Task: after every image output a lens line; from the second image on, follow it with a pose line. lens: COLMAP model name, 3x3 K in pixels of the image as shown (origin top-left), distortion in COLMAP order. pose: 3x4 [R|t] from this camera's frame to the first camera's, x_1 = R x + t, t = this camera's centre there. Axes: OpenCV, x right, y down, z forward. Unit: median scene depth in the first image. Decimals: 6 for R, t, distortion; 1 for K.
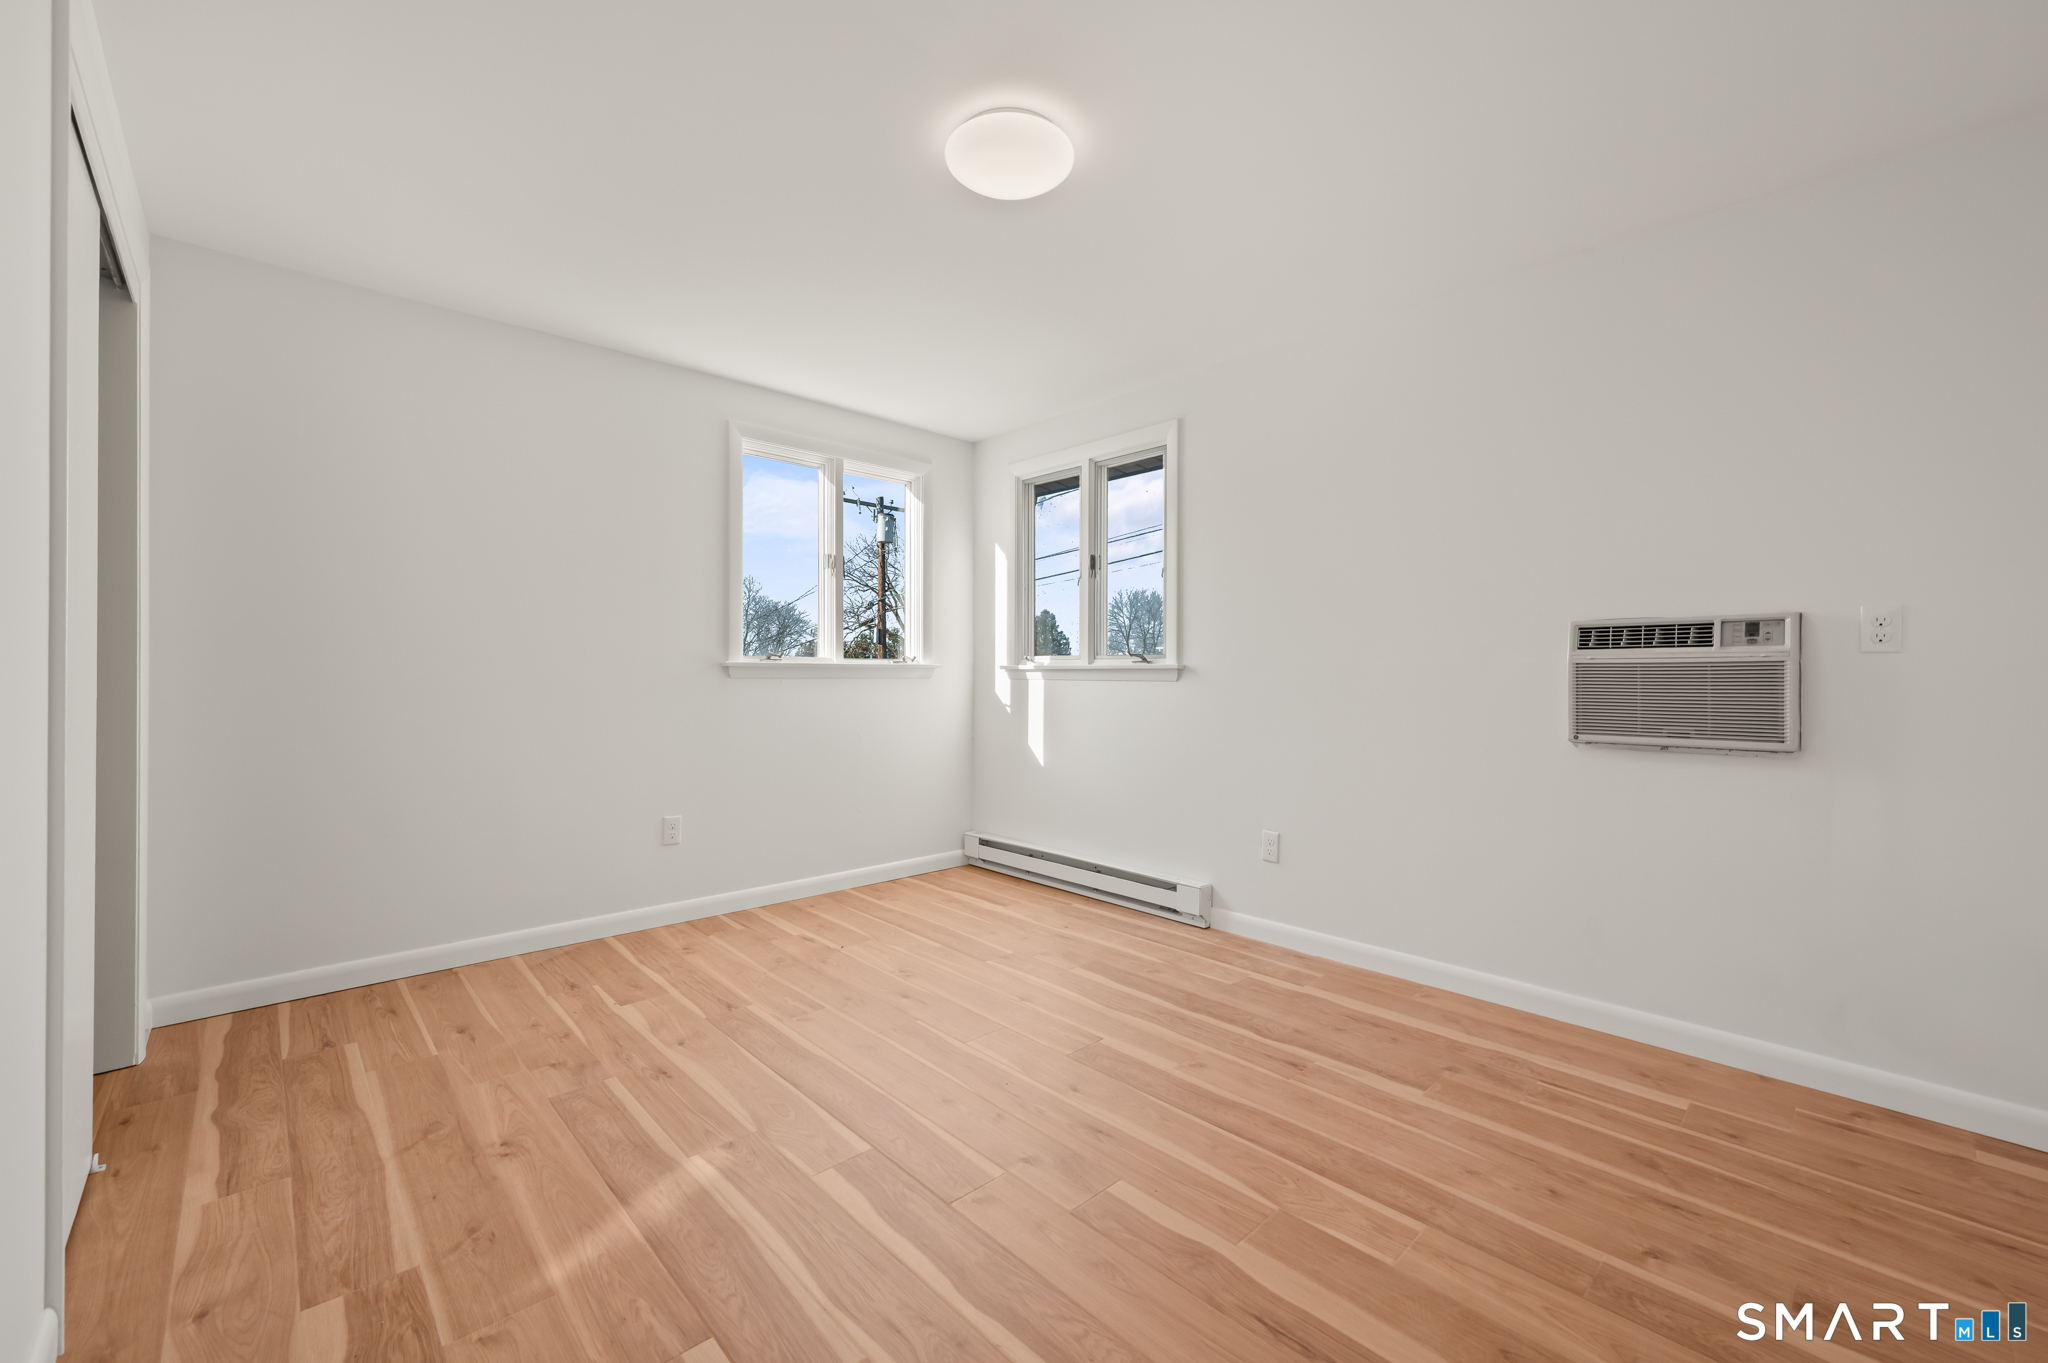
lens RADIAL K [[826.0, 0, 1019.3], [0, 826.0, 677.0], [0, 0, 1]] dist [0.000753, 0.000206]
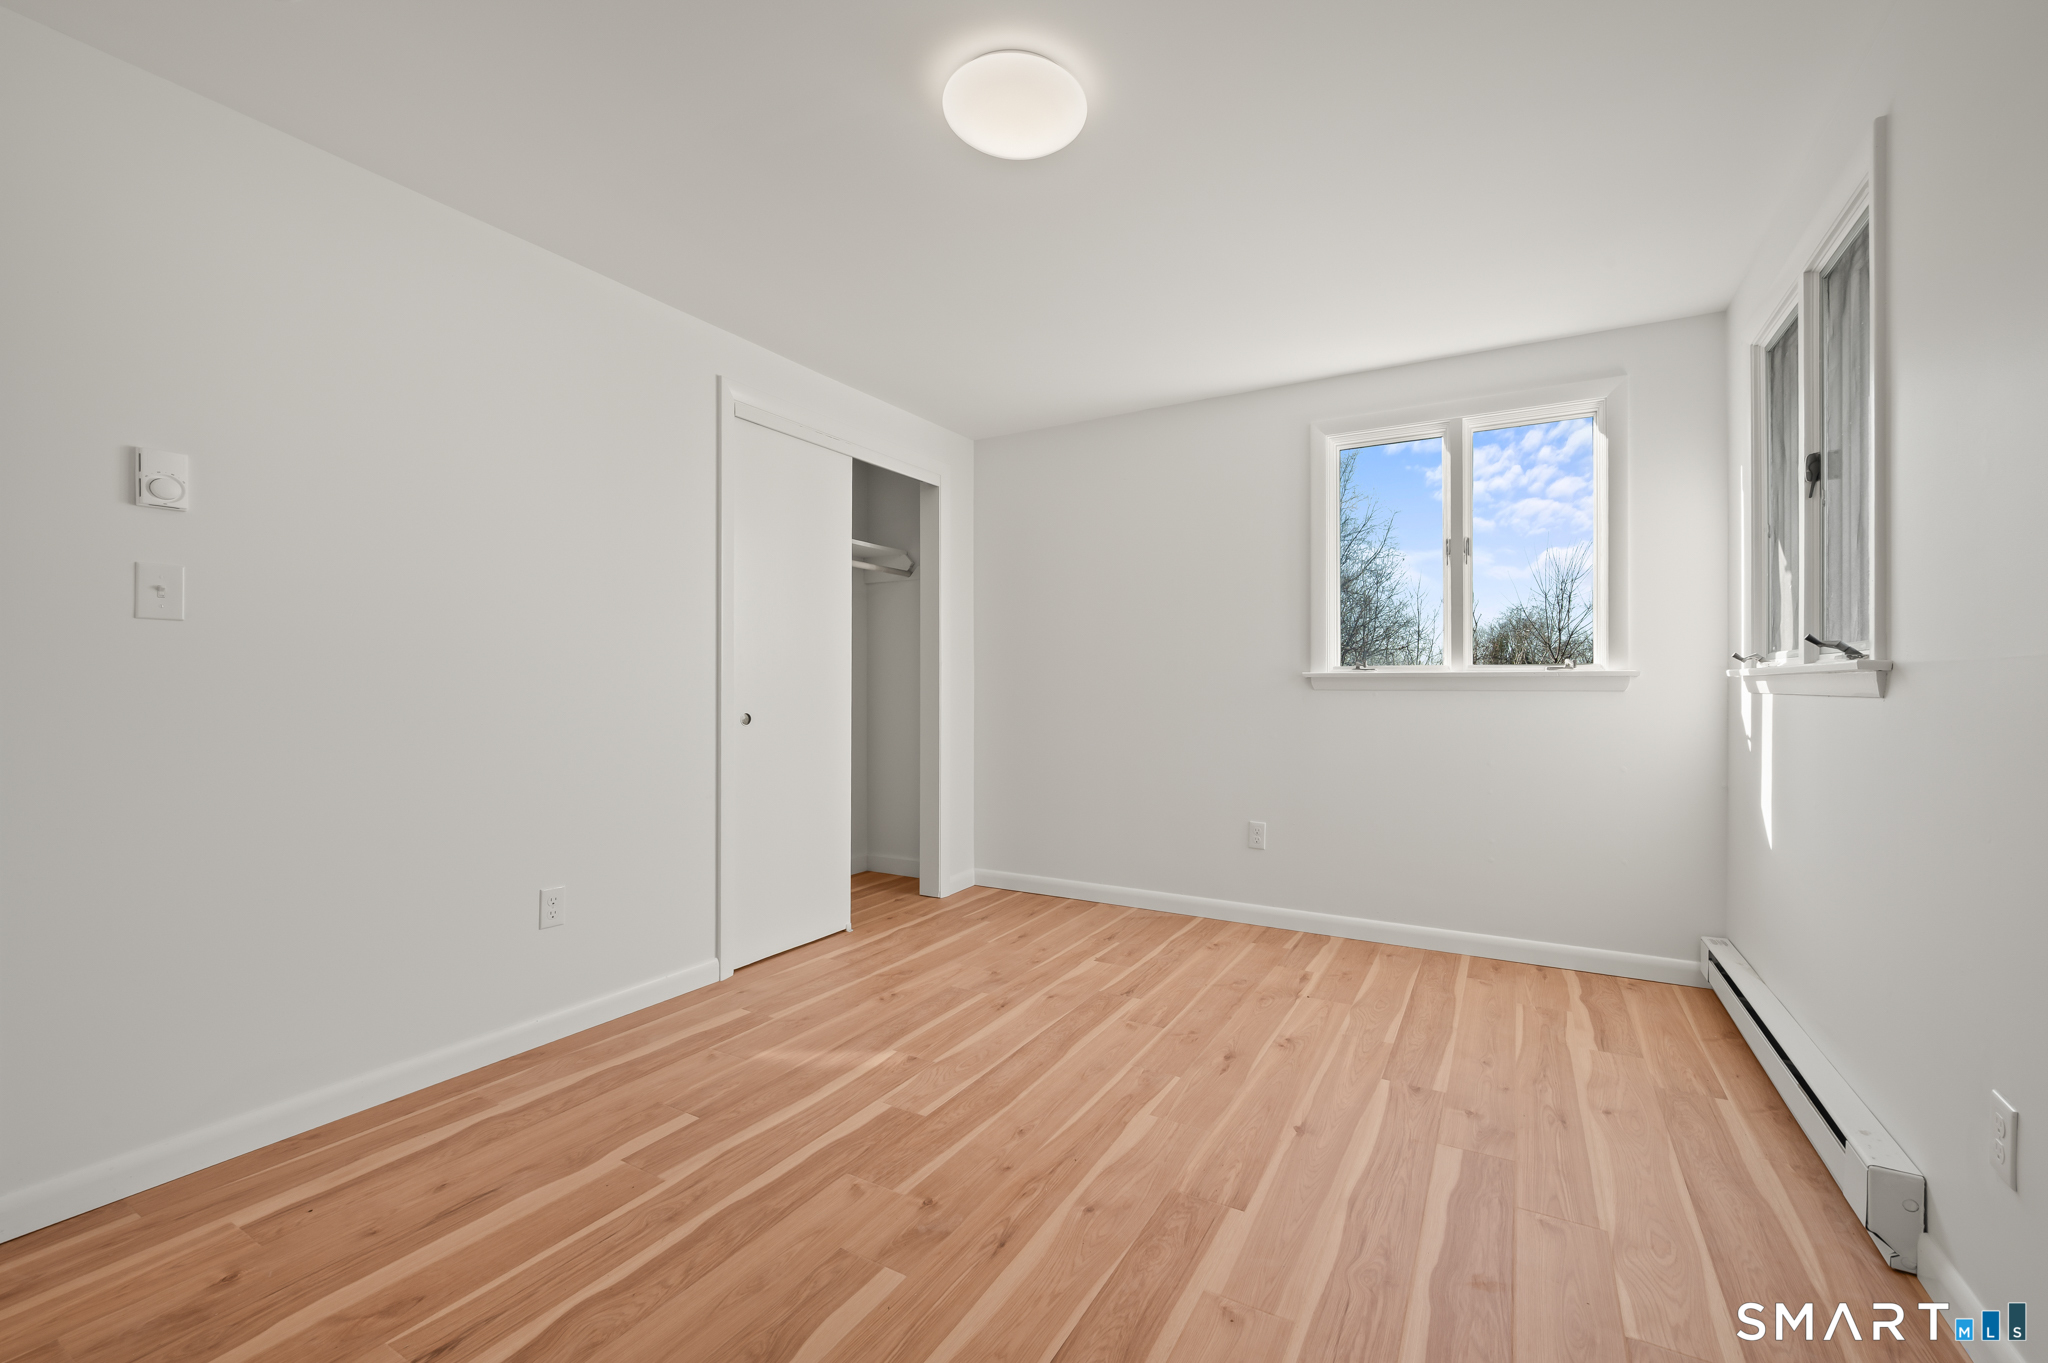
lens RADIAL K [[826.0, 0, 1070.4], [0, 826.0, 683.6], [0, 0, 1]] dist [0.000753, 0.000206]
pose [[0.315641, -0.004965, -0.948866, 0.666505], [-0.004066, 0.999970, -0.006585, 0.003174], [0.948870, 0.005937, 0.315612, 0.601266]]
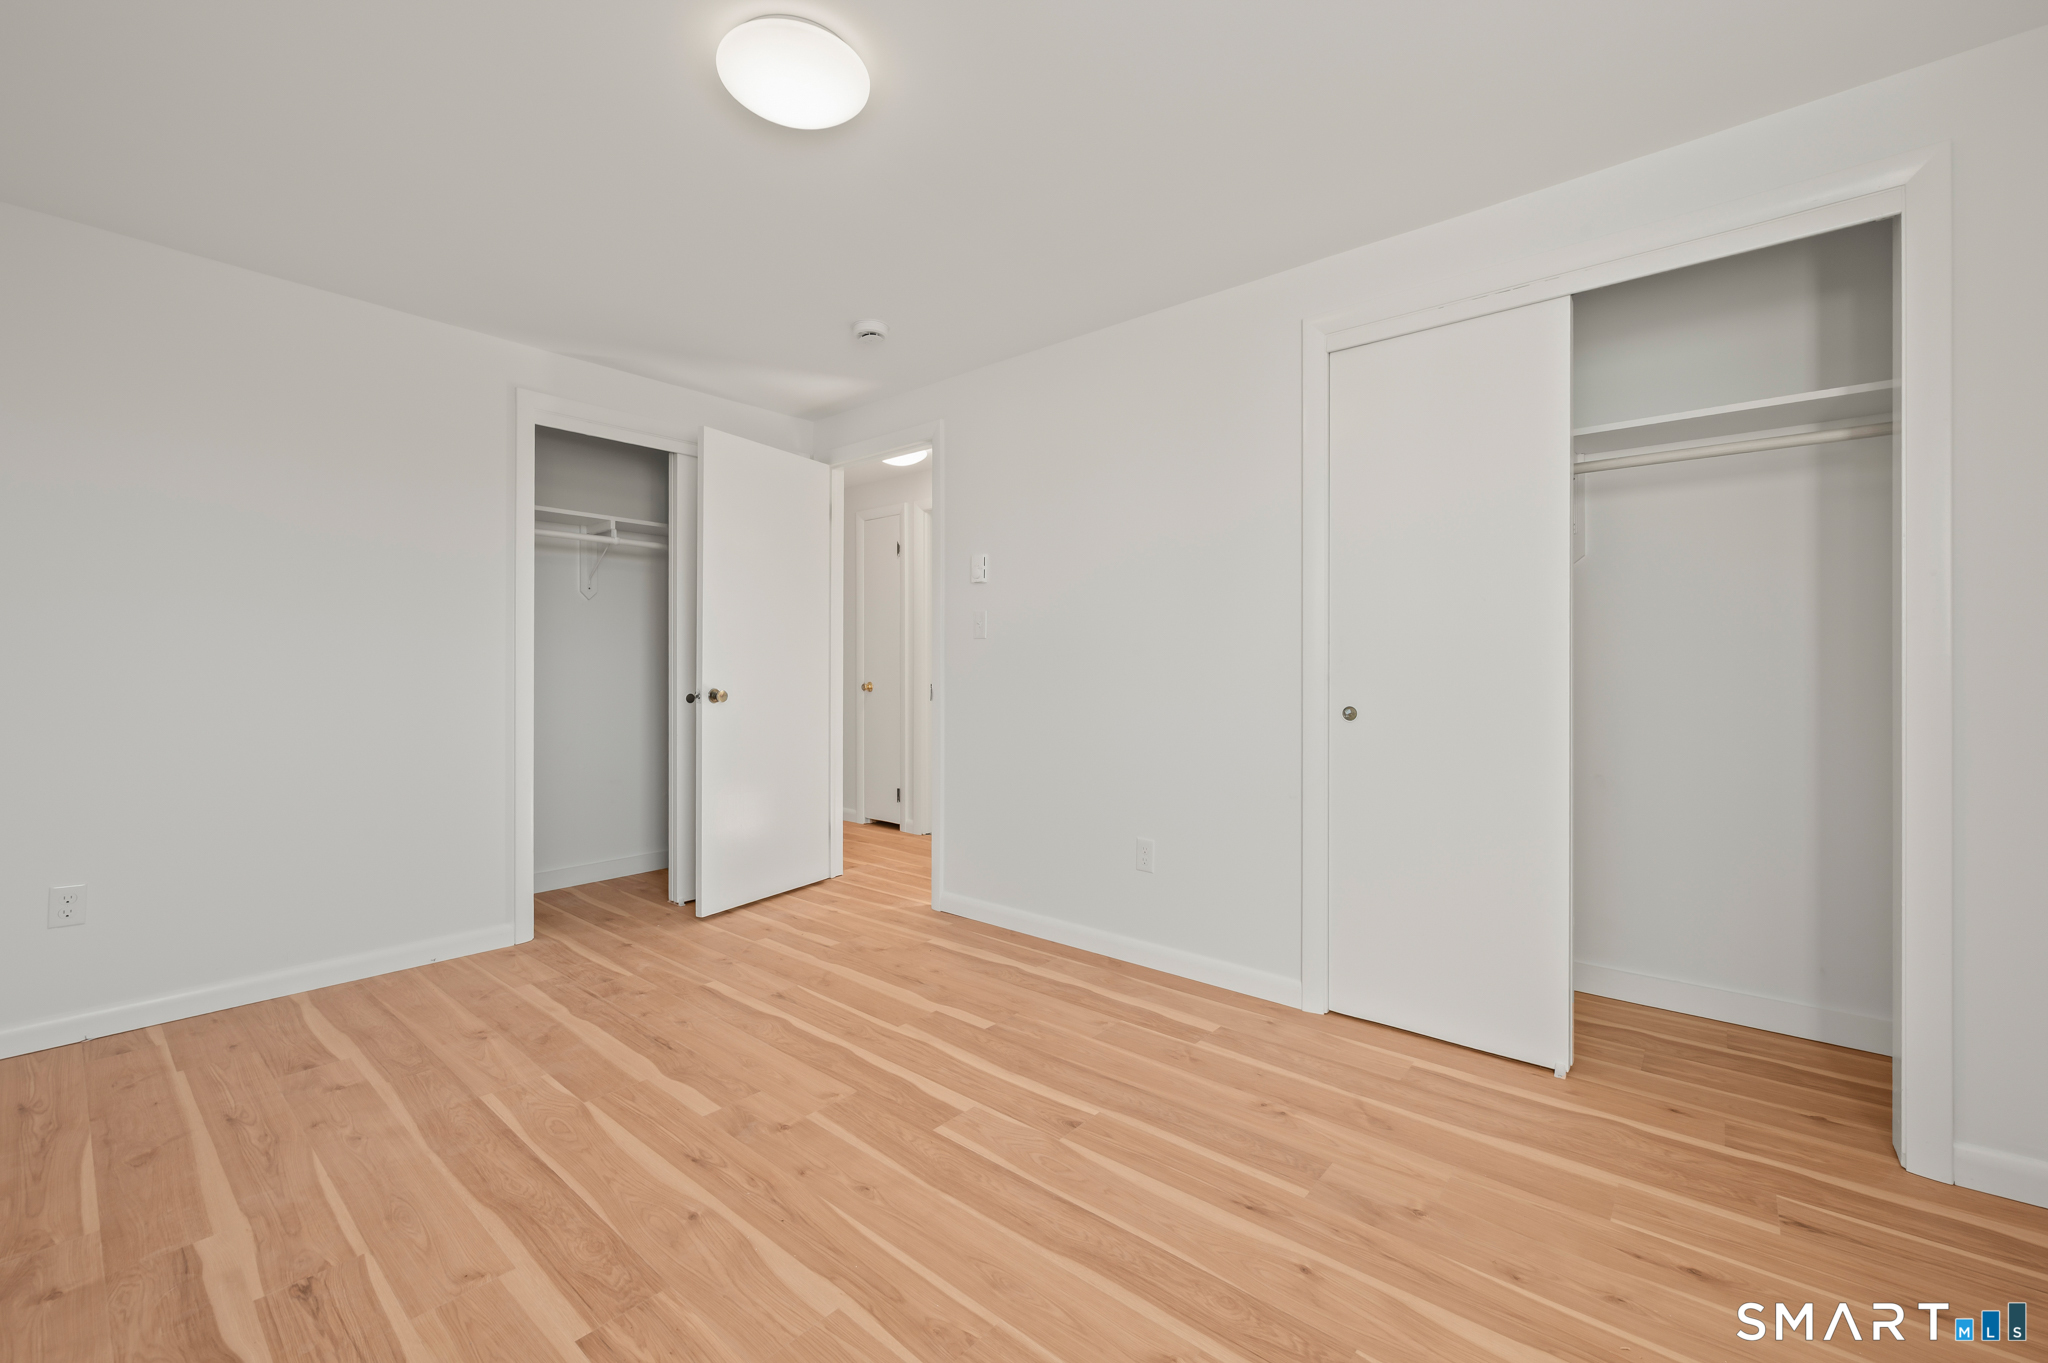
lens RADIAL K [[826.0, 0, 1001.2], [0, 826.0, 670.4], [0, 0, 1]] dist [0.000753, 0.000206]
pose [[-0.994235, -0.003883, -0.107156, -0.107523], [-0.004298, 0.999984, 0.003646, -0.004824], [0.107140, 0.004085, -0.994236, 1.465616]]
